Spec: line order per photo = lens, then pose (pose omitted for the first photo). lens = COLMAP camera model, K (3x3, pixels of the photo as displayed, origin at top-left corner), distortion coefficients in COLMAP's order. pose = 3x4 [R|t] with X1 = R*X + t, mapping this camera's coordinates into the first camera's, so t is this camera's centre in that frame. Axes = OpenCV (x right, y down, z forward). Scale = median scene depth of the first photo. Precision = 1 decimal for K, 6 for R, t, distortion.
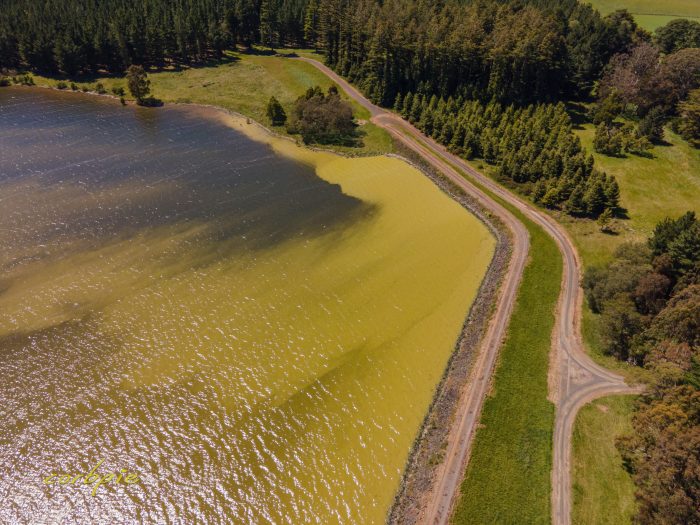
lens RADIAL K [[510.7, 0, 350.0], [0, 510.7, 262.5], [0, 0, 1]] dist [0.019220, 0.042617]
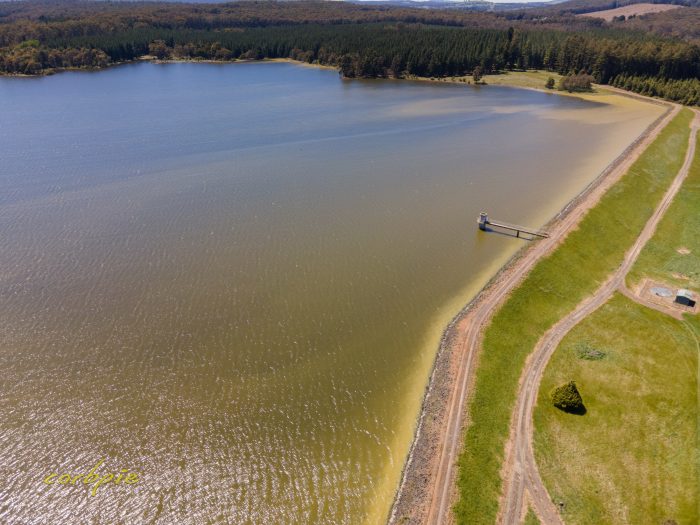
lens RADIAL K [[510.7, 0, 350.0], [0, 510.7, 262.5], [0, 0, 1]] dist [0.019220, 0.042617]
pose [[0.976392, 0.099545, -0.191700, -0.408661], [-0.126027, 0.983300, -0.131293, 0.729078], [0.175429, 0.152352, 0.972632, -1.007999]]
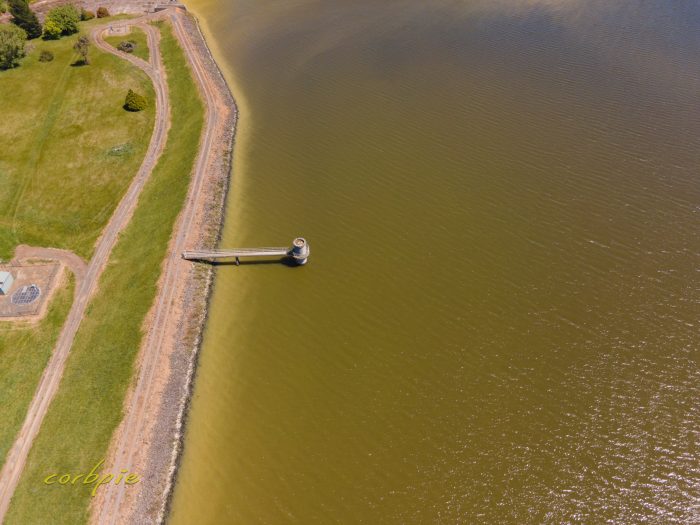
lens RADIAL K [[510.7, 0, 350.0], [0, 510.7, 262.5], [0, 0, 1]] dist [0.019220, 0.042617]
pose [[-0.885192, 0.330803, -0.327116, -0.264320], [-0.269233, 0.209171, 0.940086, 0.140799], [0.379406, 0.920227, -0.096093, -0.200944]]
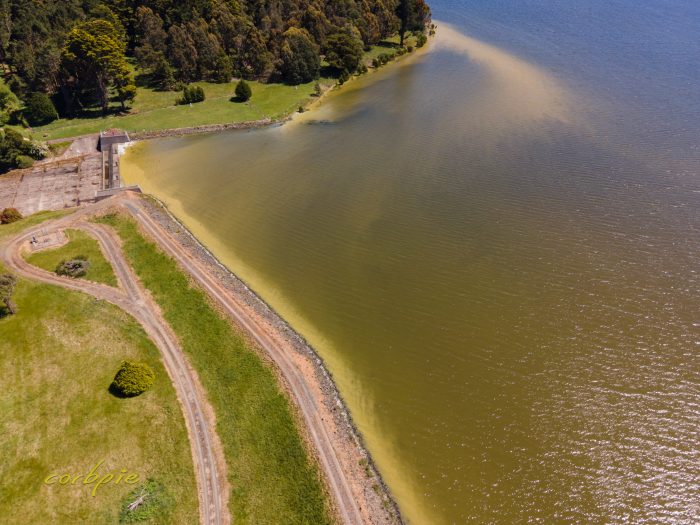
lens RADIAL K [[510.7, 0, 350.0], [0, 510.7, 262.5], [0, 0, 1]] dist [0.019220, 0.042617]
pose [[-0.707895, 0.405564, -0.578275, -0.235738], [-0.403944, 0.439153, 0.802480, 0.378459], [0.579408, 0.801663, -0.147049, -0.465360]]
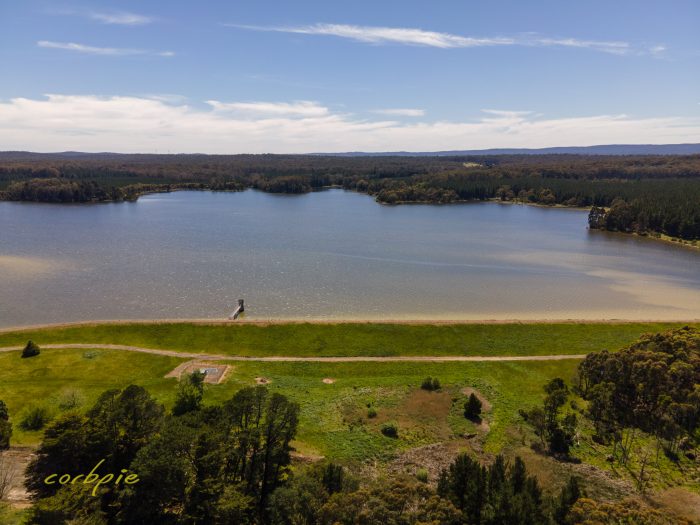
lens RADIAL K [[510.7, 0, 350.0], [0, 510.7, 262.5], [0, 0, 1]] dist [0.019220, 0.042617]
pose [[0.403110, 0.194745, -0.894191, 0.613291], [-0.528774, 0.847050, -0.053899, 0.417775], [0.746927, 0.494552, 0.444430, -0.597706]]
